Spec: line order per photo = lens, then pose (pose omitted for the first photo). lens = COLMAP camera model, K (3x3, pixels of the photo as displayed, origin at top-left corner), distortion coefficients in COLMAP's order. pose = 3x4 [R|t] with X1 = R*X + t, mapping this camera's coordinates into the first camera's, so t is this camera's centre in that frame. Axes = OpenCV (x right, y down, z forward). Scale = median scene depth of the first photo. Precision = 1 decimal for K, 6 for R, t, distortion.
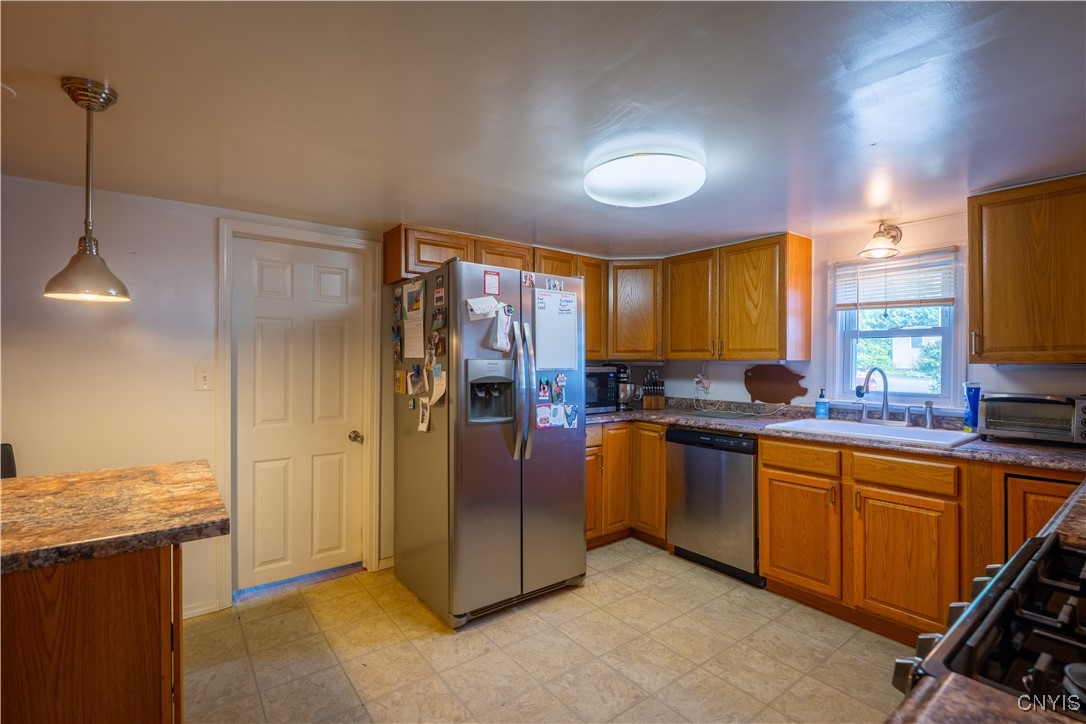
lens RADIAL K [[476.4, 0, 567.1], [0, 476.4, 366.0], [0, 0, 1]] dist [-0.001748, -0.004505]
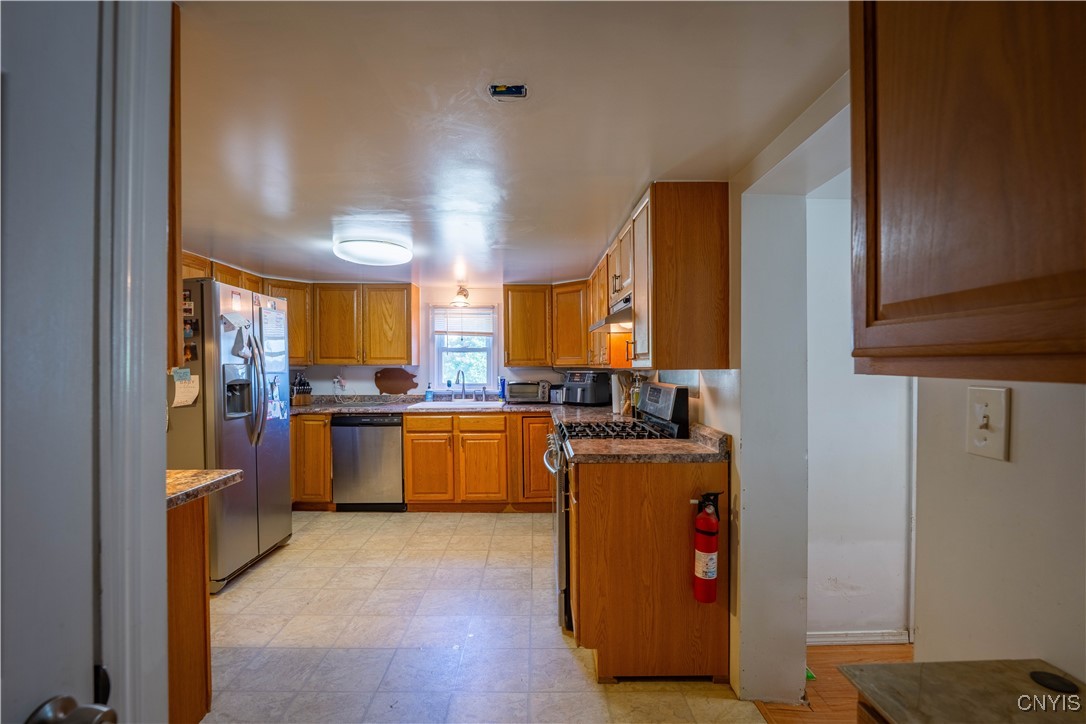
lens RADIAL K [[452.2, 0, 519.6], [0, 452.2, 377.2], [0, 0, 1]] dist [0.000450, -0.000042]
pose [[0.639823, -0.021087, 0.768233, -0.502267], [0.008705, 0.999758, 0.020192, 0.000408], [-0.768473, -0.006232, 0.639851, -0.243261]]
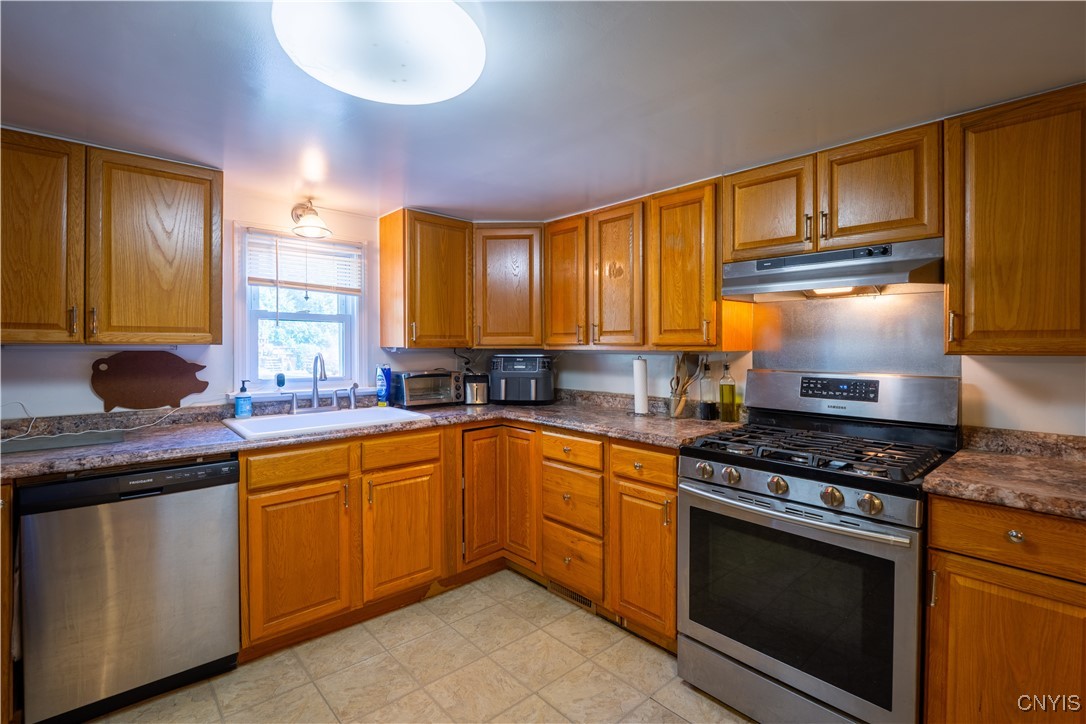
lens RADIAL K [[490.3, 0, 520.5], [0, 490.3, 350.0], [0, 0, 1]] dist [-0.003118, -0.000793]
pose [[-0.005179, -0.011159, 0.999924, -0.330083], [0.006747, 0.999915, 0.011194, -0.010605], [-0.999964, 0.006804, -0.005103, 0.606329]]
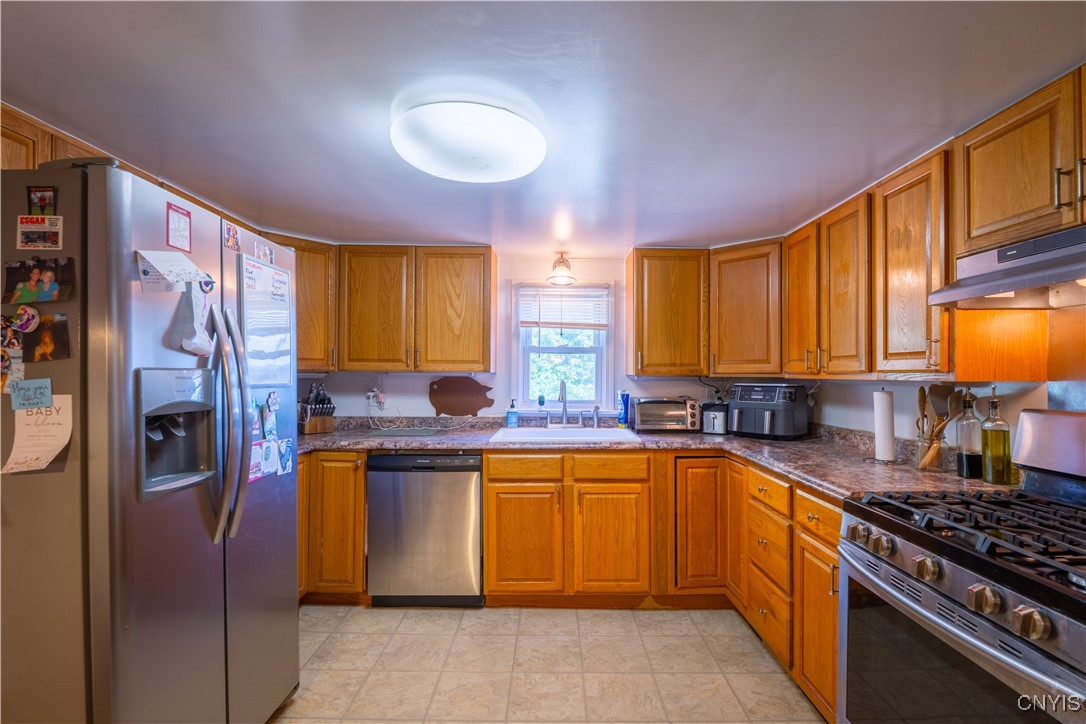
lens RADIAL K [[479.2, 0, 550.8], [0, 479.2, 377.3], [0, 0, 1]] dist [-0.002973, -0.000738]
pose [[0.637164, -0.004429, 0.770716, -0.265655], [0.002617, 0.999990, 0.003583, -0.005492], [-0.770724, -0.000265, 0.637169, 0.284536]]
